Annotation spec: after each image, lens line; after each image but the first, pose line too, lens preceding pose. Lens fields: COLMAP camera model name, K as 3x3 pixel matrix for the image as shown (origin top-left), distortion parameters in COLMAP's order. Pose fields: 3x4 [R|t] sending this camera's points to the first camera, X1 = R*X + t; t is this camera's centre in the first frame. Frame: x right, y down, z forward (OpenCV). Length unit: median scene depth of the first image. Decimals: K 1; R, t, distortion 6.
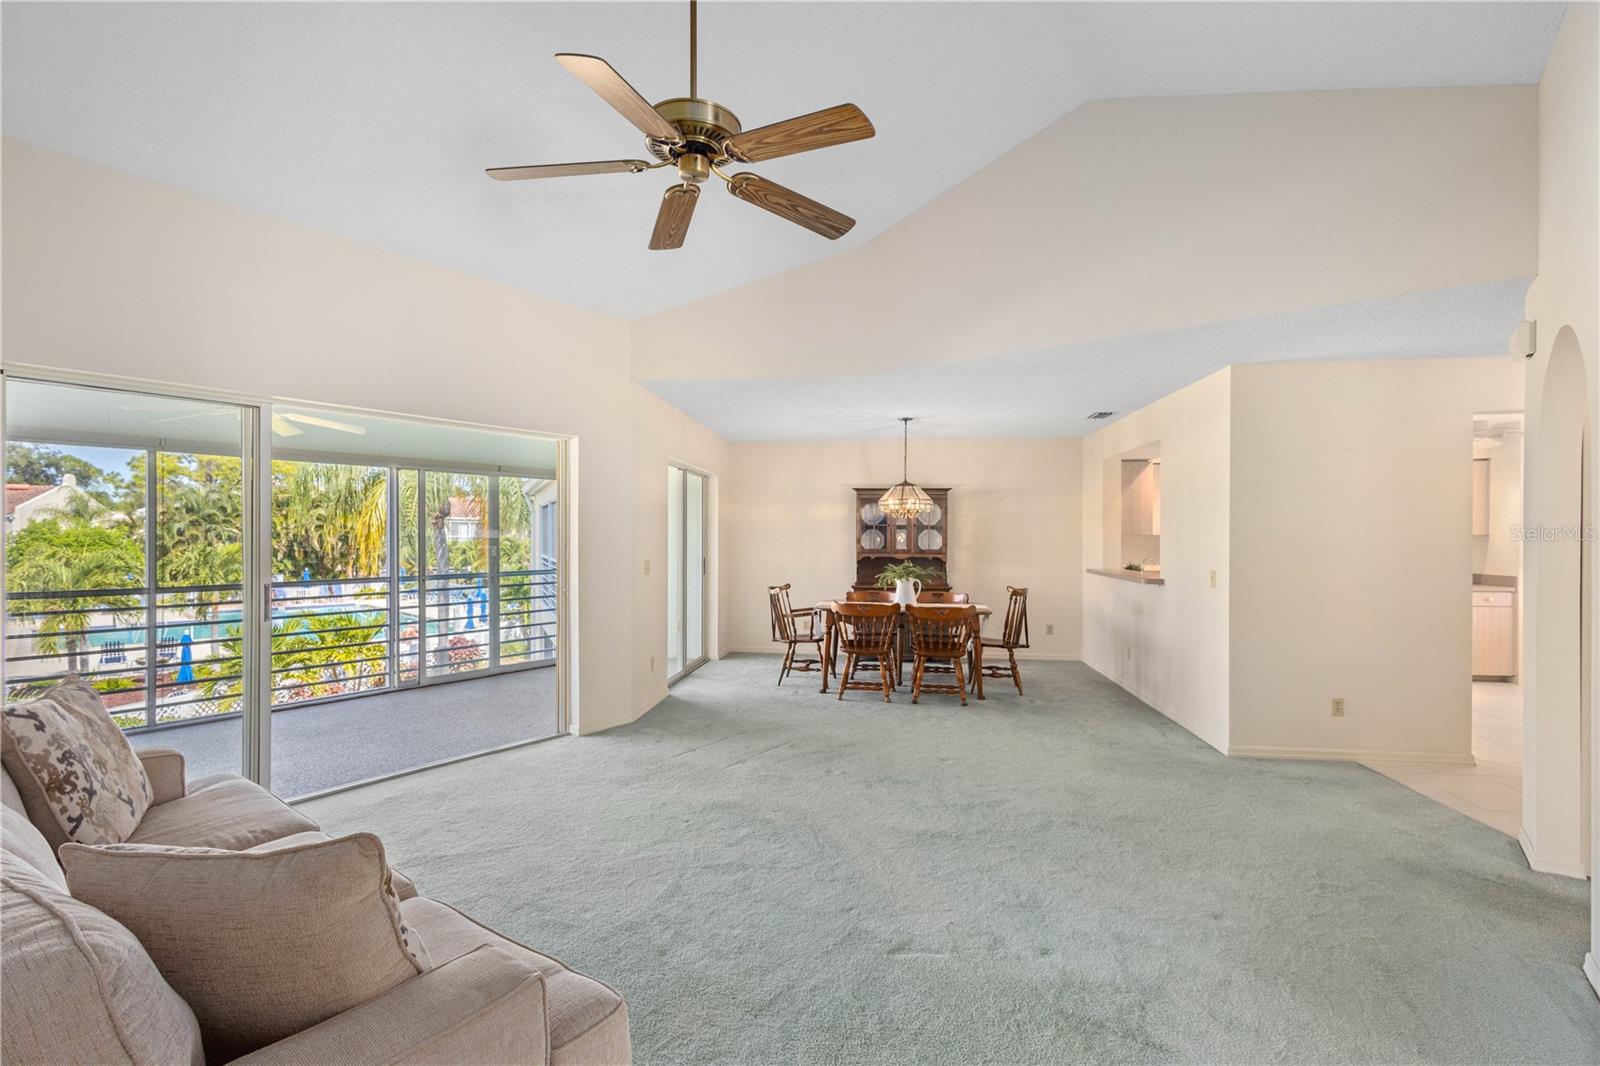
lens RADIAL K [[736.1, 0, 799.1], [0, 736.1, 533.0], [0, 0, 1]] dist [0.014889, -0.005318]
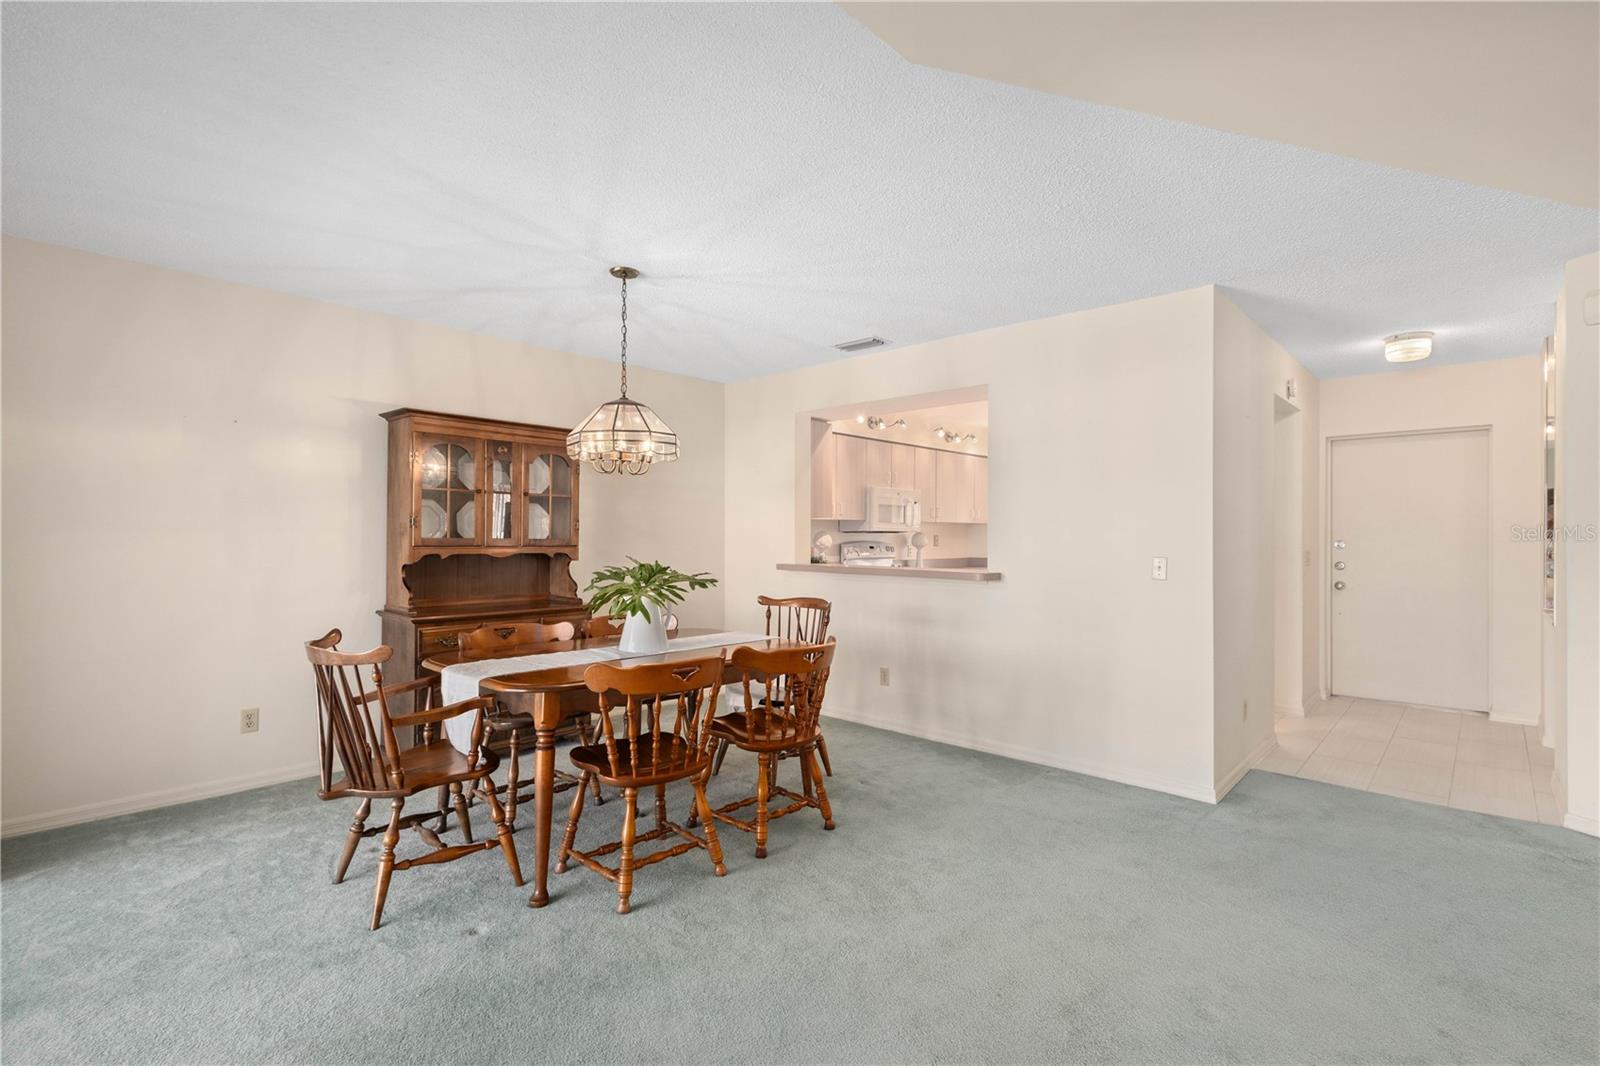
lens RADIAL K [[738.9, 0, 788.2], [0, 738.9, 538.3], [0, 0, 1]] dist [-0.002167, 0.000046]
pose [[0.588754, -0.001924, 0.808310, -0.213472], [-0.005007, 0.999969, 0.006027, 0.023395], [-0.808297, -0.007595, 0.588726, 0.698237]]
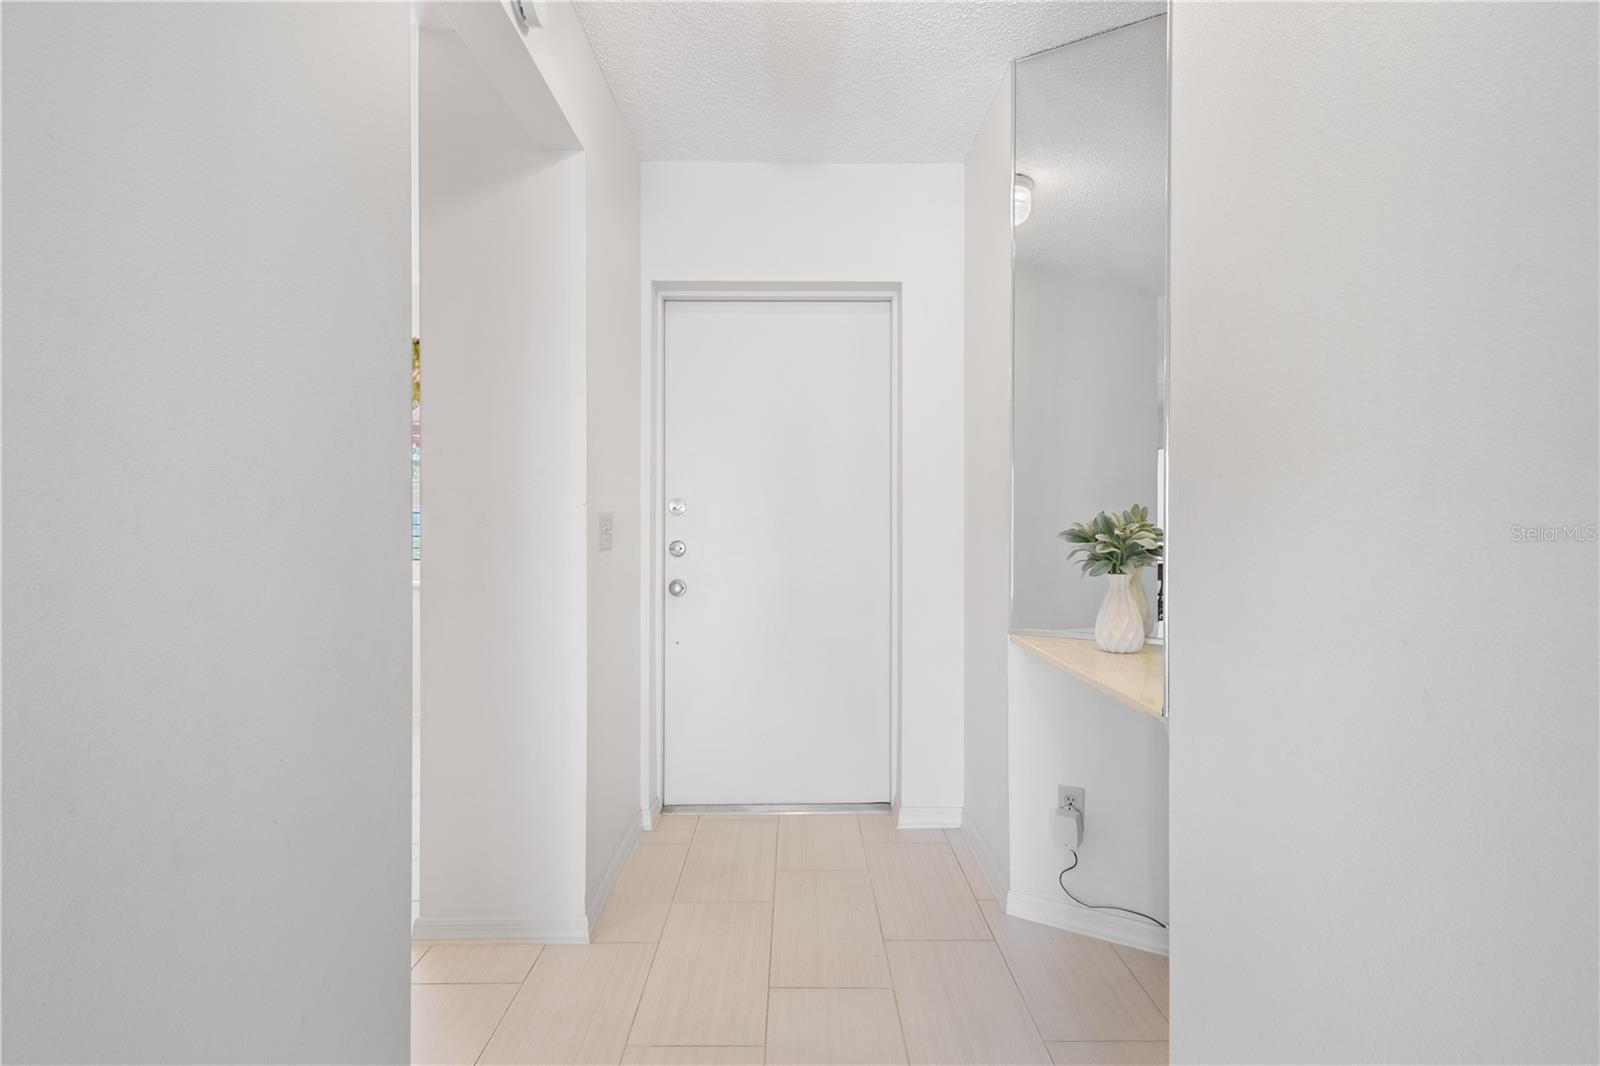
lens RADIAL K [[736.1, 0, 797.1], [0, 736.1, 536.3], [0, 0, 1]] dist [0.014889, -0.005318]
pose [[-0.137405, -0.012535, 0.990436, 0.485854], [-0.010882, 0.999879, 0.011144, 0.046800], [-0.990455, -0.009247, -0.137525, 0.672168]]
